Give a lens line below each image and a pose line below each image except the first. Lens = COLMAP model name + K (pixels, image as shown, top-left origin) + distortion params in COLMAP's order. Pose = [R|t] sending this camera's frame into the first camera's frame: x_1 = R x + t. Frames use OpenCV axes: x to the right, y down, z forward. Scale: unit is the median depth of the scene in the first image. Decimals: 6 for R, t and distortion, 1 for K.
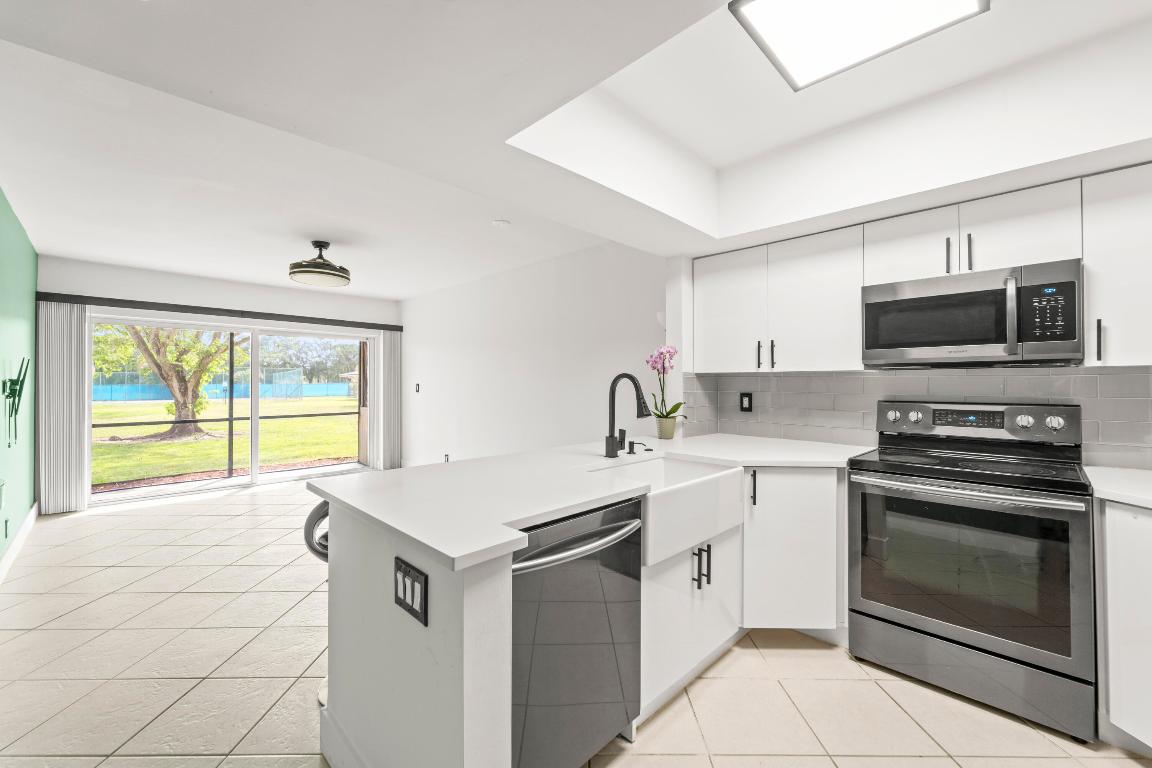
lens RADIAL K [[460.5, 0, 573.0], [0, 460.5, 381.8], [0, 0, 1]] dist [0.001997, -0.000266]
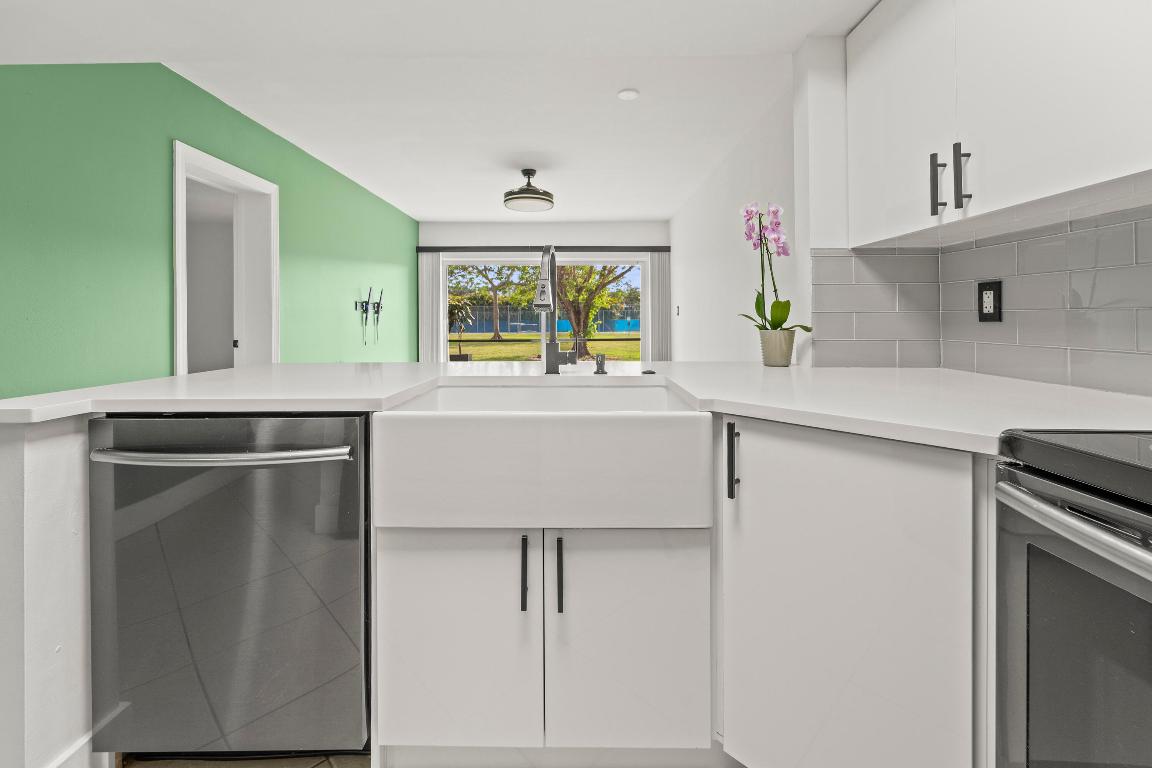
lens RADIAL K [[481.2, 0, 579.9], [0, 481.2, 316.0], [0, 0, 1]] dist [0.000979, 0.000002]
pose [[0.708734, -0.008571, -0.705424, 0.191638], [0.006049, 0.999963, -0.006072, 0.026728], [0.705450, 0.000037, 0.708759, 0.169372]]
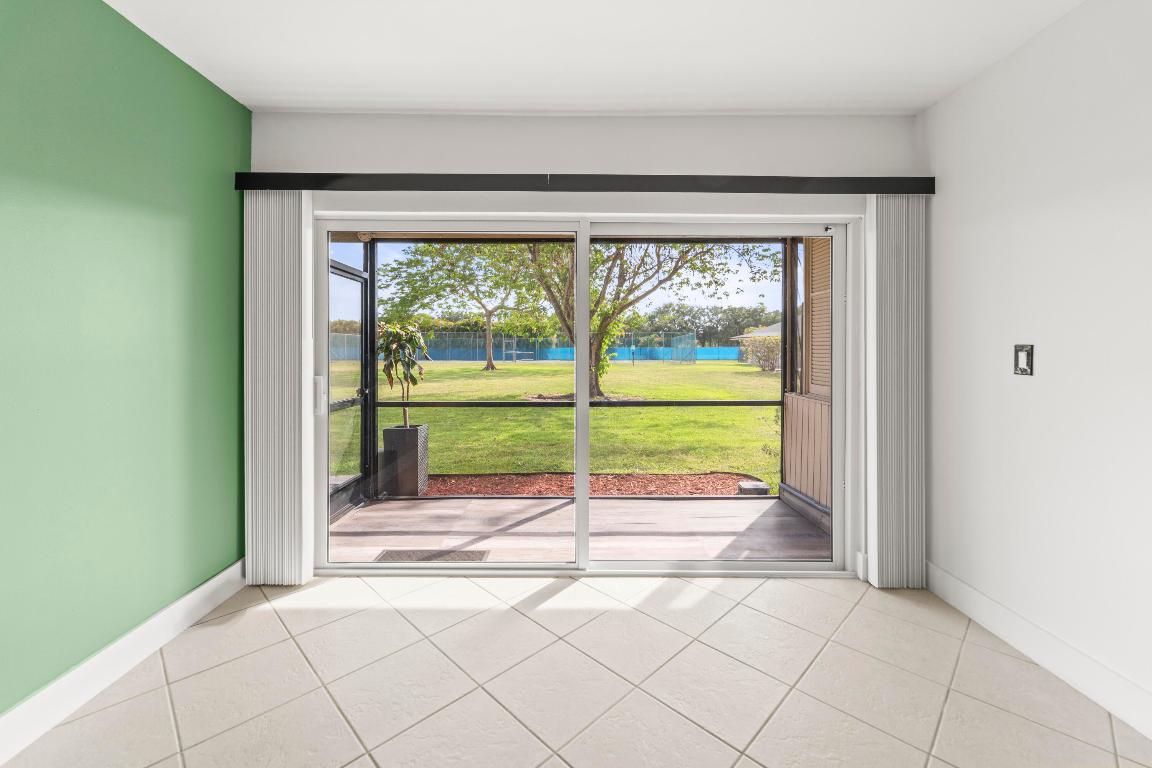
lens RADIAL K [[475.1, 0, 573.0], [0, 475.1, 346.3], [0, 0, 1]] dist [0.001394, -0.000144]
pose [[0.707085, 0.001640, -0.707126, -0.307438], [-0.000762, 0.999998, 0.001558, 0.004301], [0.707128, -0.000563, 0.707085, 0.552802]]
